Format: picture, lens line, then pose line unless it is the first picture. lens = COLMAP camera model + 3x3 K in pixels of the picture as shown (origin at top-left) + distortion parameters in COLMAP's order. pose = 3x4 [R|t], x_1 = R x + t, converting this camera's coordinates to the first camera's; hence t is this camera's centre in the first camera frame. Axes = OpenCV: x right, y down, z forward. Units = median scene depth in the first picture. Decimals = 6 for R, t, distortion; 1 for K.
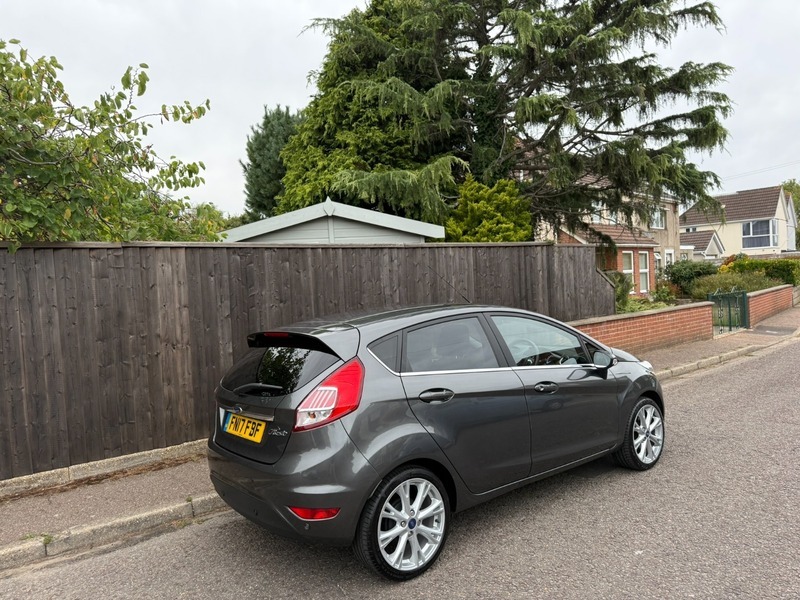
lens RADIAL K [[557.7, 0, 400.0], [0, 557.7, 300.0], [0, 0, 1]] dist [0.056271, -0.053408]
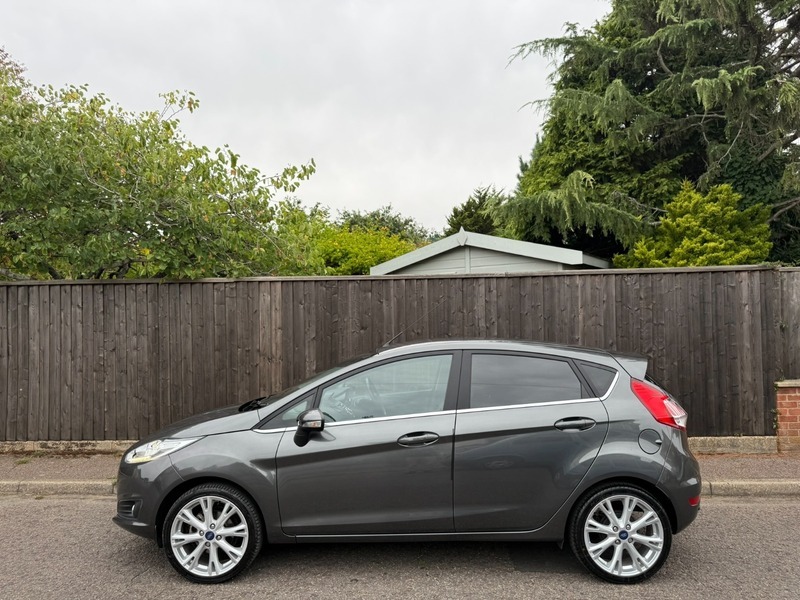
lens RADIAL K [[558.0, 0, 401.2], [0, 558.0, 301.0], [0, 0, 1]] dist [0.056436, -0.054571]
pose [[0.764297, 0.021098, -0.644519, 0.442091], [-0.043809, 0.998854, -0.019252, -0.026726], [0.643374, 0.042950, 0.764346, 0.163202]]
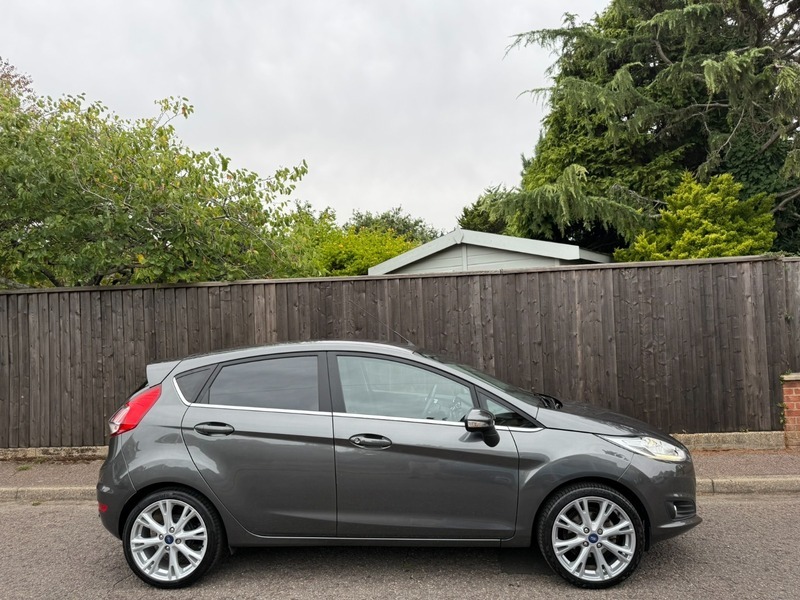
lens RADIAL K [[557.7, 0, 400.0], [0, 557.7, 300.0], [0, 0, 1]] dist [0.056271, -0.053408]
pose [[0.745602, 0.001298, -0.666390, 0.461295], [-0.022083, 0.999497, -0.022761, -0.025136], [0.666026, 0.031686, 0.745256, 0.190169]]
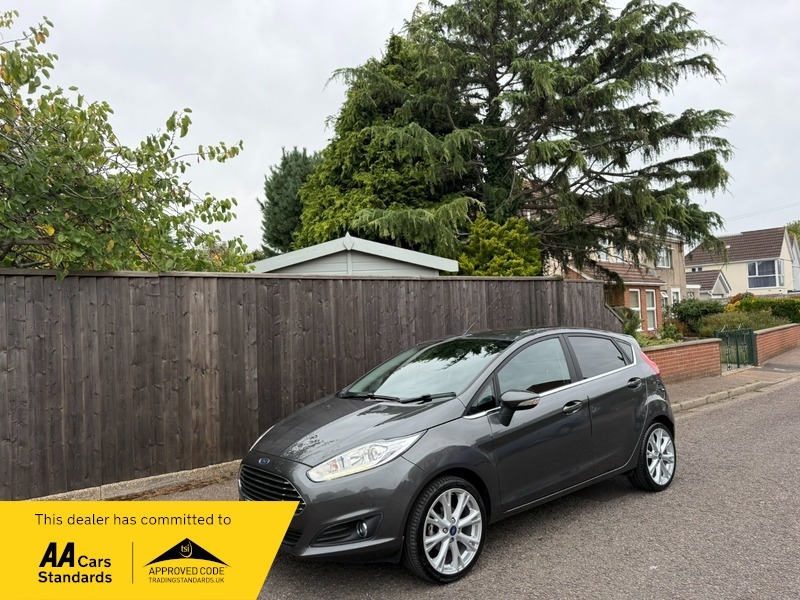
lens RADIAL K [[554.2, 0, 402.6], [0, 554.2, 300.0], [0, 0, 1]] dist [0.079372, -0.083947]
pose [[0.999938, 0.008069, -0.007685, -0.016285], [-0.008567, 0.997713, -0.067049, 0.011972], [0.007126, 0.067110, 0.997720, -0.034076]]
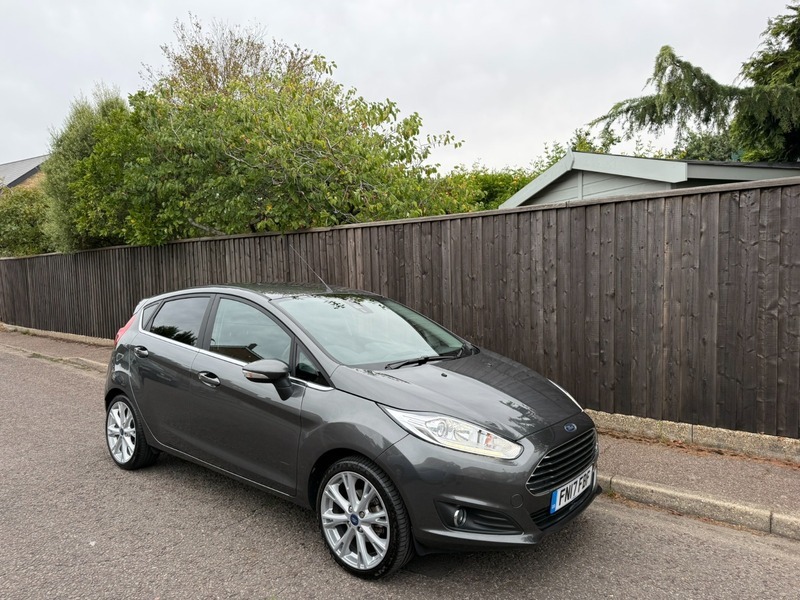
lens RADIAL K [[557.7, 0, 400.0], [0, 557.7, 300.0], [0, 0, 1]] dist [0.056271, -0.053408]
pose [[0.212592, 0.099815, -0.972030, 0.646385], [-0.016615, 0.994994, 0.098539, -0.039625], [0.977000, -0.004798, 0.213186, 0.580517]]
